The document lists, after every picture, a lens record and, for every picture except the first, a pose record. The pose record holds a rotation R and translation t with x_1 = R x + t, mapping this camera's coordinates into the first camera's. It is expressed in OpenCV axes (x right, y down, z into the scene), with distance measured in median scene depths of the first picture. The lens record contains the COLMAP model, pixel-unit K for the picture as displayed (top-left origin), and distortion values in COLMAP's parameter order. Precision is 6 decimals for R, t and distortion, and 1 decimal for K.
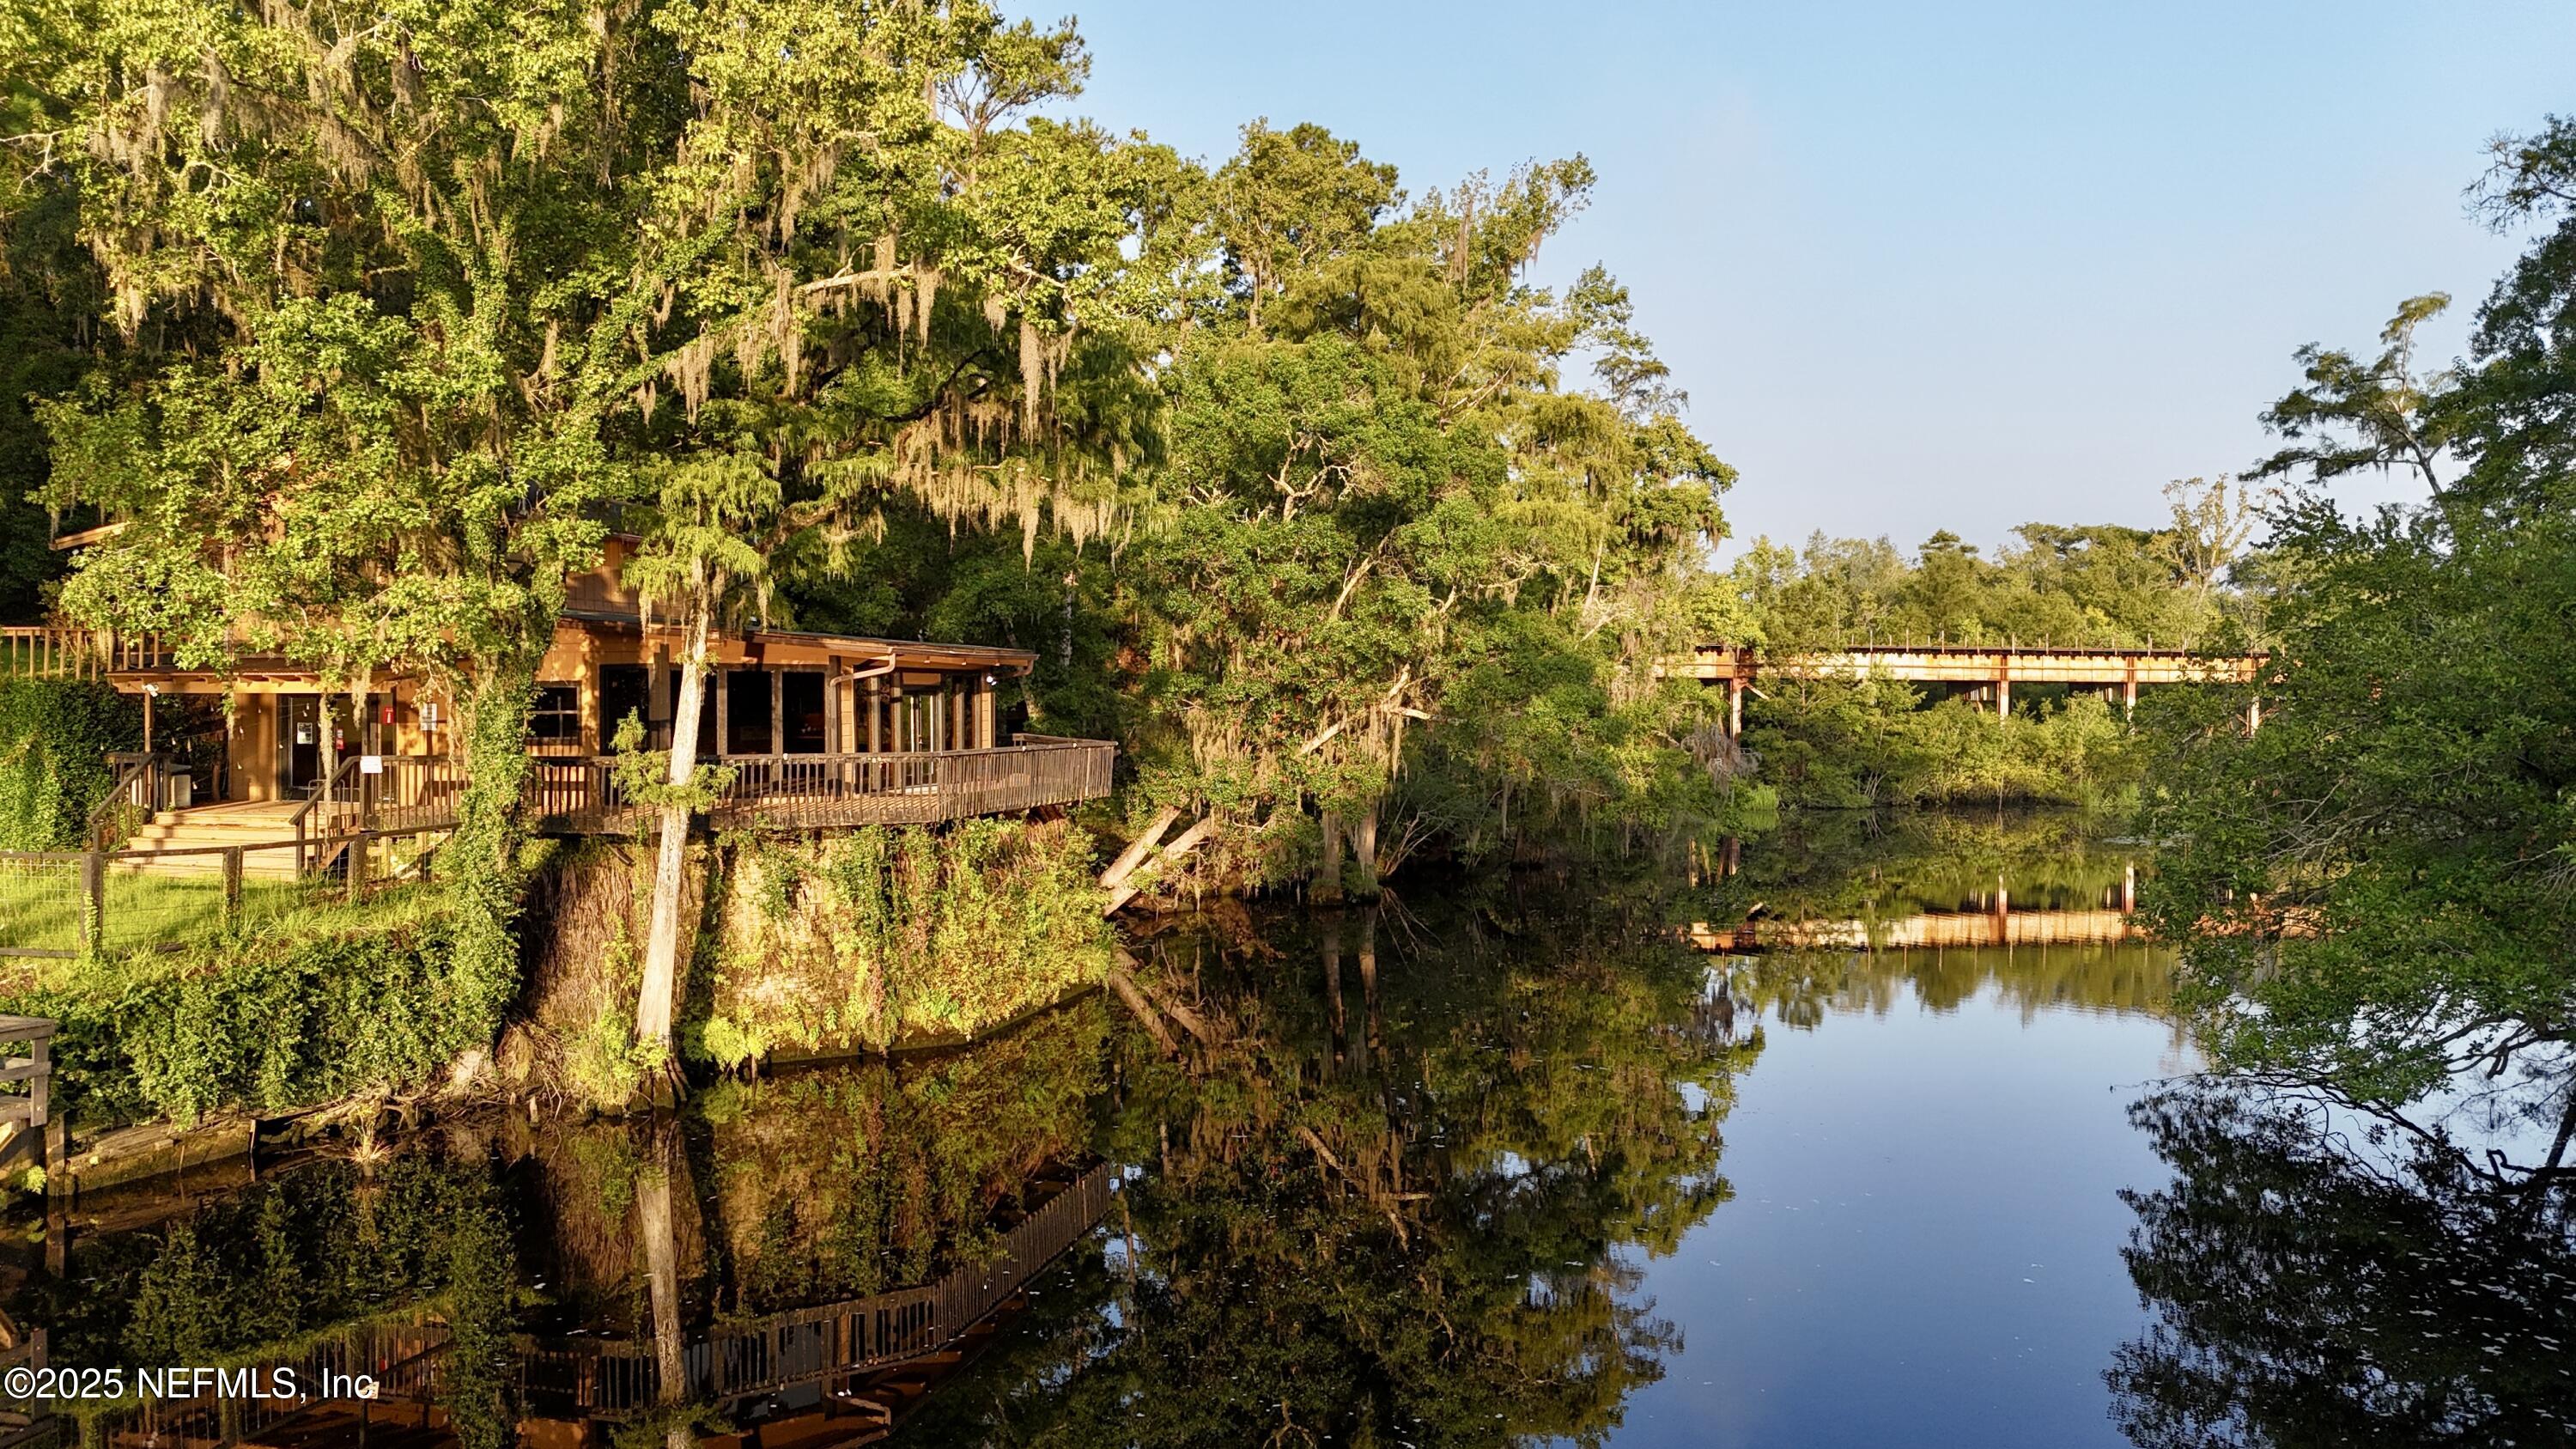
lens RADIAL K [[1879.9, 0, 1307.9], [0, 1879.9, 713.3], [0, 0, 1]] dist [0.070961, -0.065057]
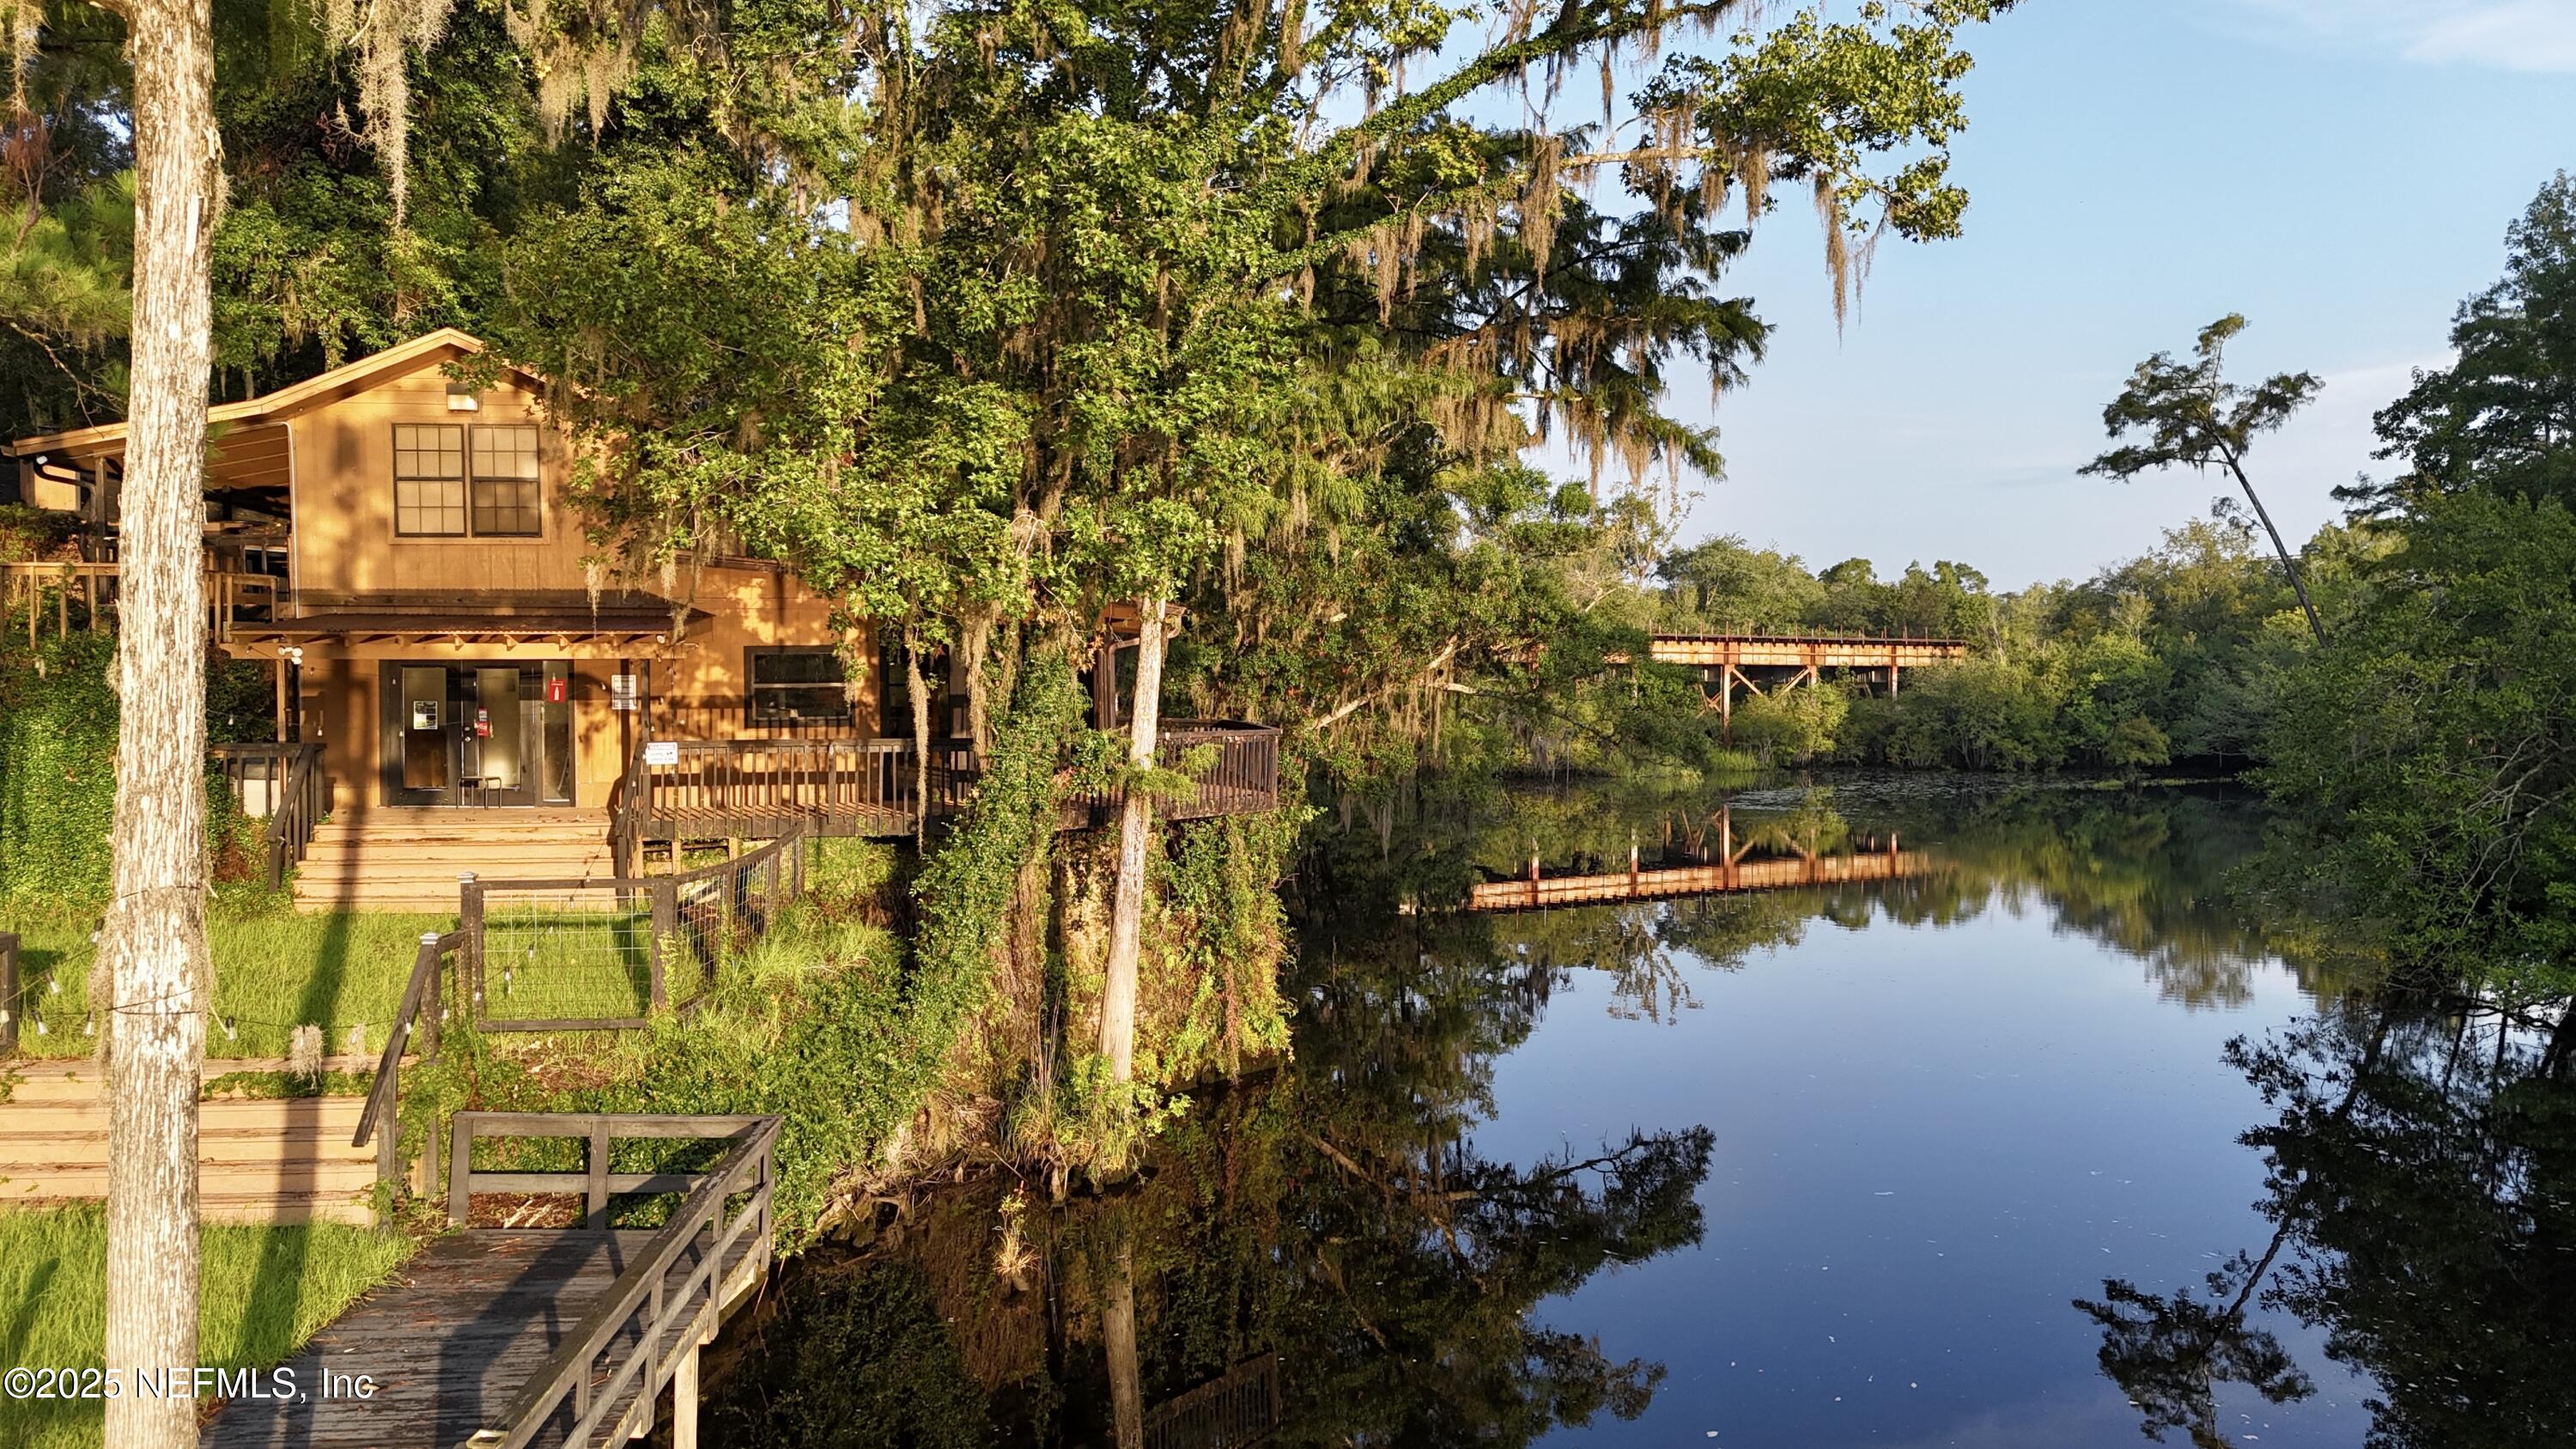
lens RADIAL K [[1879.9, 0, 1307.9], [0, 1879.9, 713.3], [0, 0, 1]] dist [0.070961, -0.065057]
pose [[0.938236, -0.008986, 0.345879, -0.323678], [0.006010, 0.999935, 0.009676, 0.003400], [-0.345944, -0.006999, 0.938229, 0.129052]]
